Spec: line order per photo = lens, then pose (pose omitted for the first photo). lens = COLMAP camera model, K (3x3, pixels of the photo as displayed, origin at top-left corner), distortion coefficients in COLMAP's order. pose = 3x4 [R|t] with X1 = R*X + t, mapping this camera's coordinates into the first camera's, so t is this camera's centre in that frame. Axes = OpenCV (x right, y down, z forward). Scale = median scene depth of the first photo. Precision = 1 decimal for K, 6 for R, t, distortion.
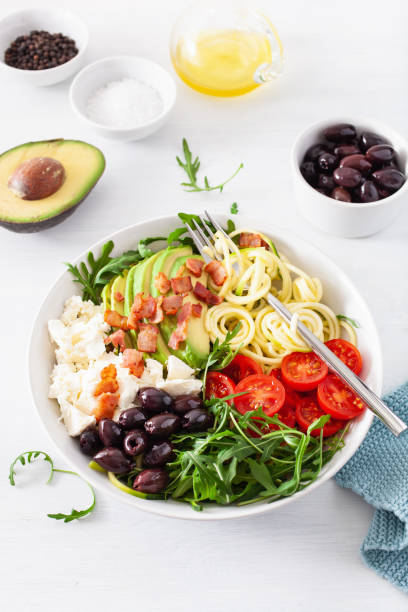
lens RADIAL K [[922.2, 0, 204.0], [0, 922.2, 306.0], [0, 0, 1]] dist [-0.027095, 0.045712]
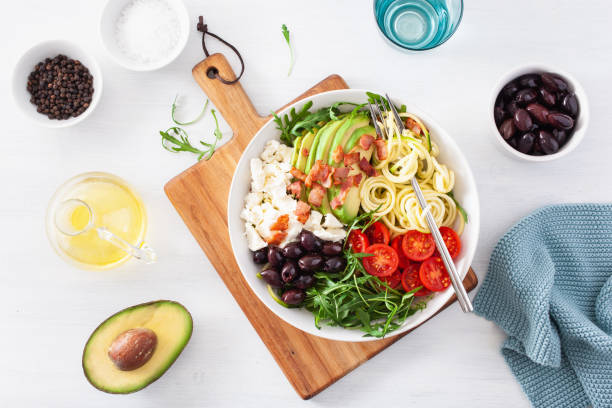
lens RADIAL K [[922.2, 0, 306.0], [0, 922.2, 204.0], [0, 0, 1]] dist [-0.027095, 0.045712]
pose [[0.962419, 0.270428, -0.024887, -0.038460], [-0.222803, 0.838664, 0.496992, -0.642456], [0.155272, -0.472769, 0.867398, -0.219184]]
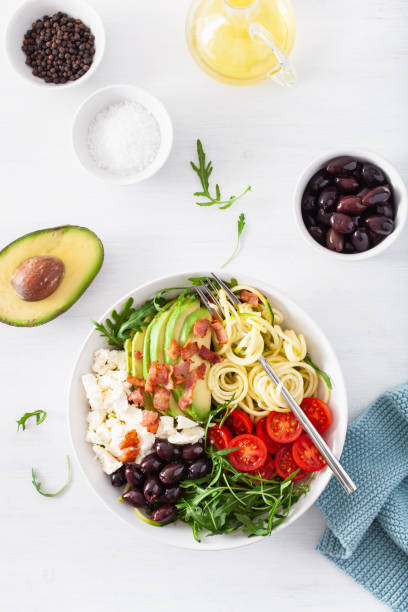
lens RADIAL K [[922.2, 0, 204.0], [0, 922.2, 306.0], [0, 0, 1]] dist [-0.027095, 0.045712]
pose [[0.998790, 0.032502, -0.036913, 0.038995], [-0.008357, 0.851764, 0.523860, -0.731685], [0.048468, -0.522917, 0.851004, -0.002033]]
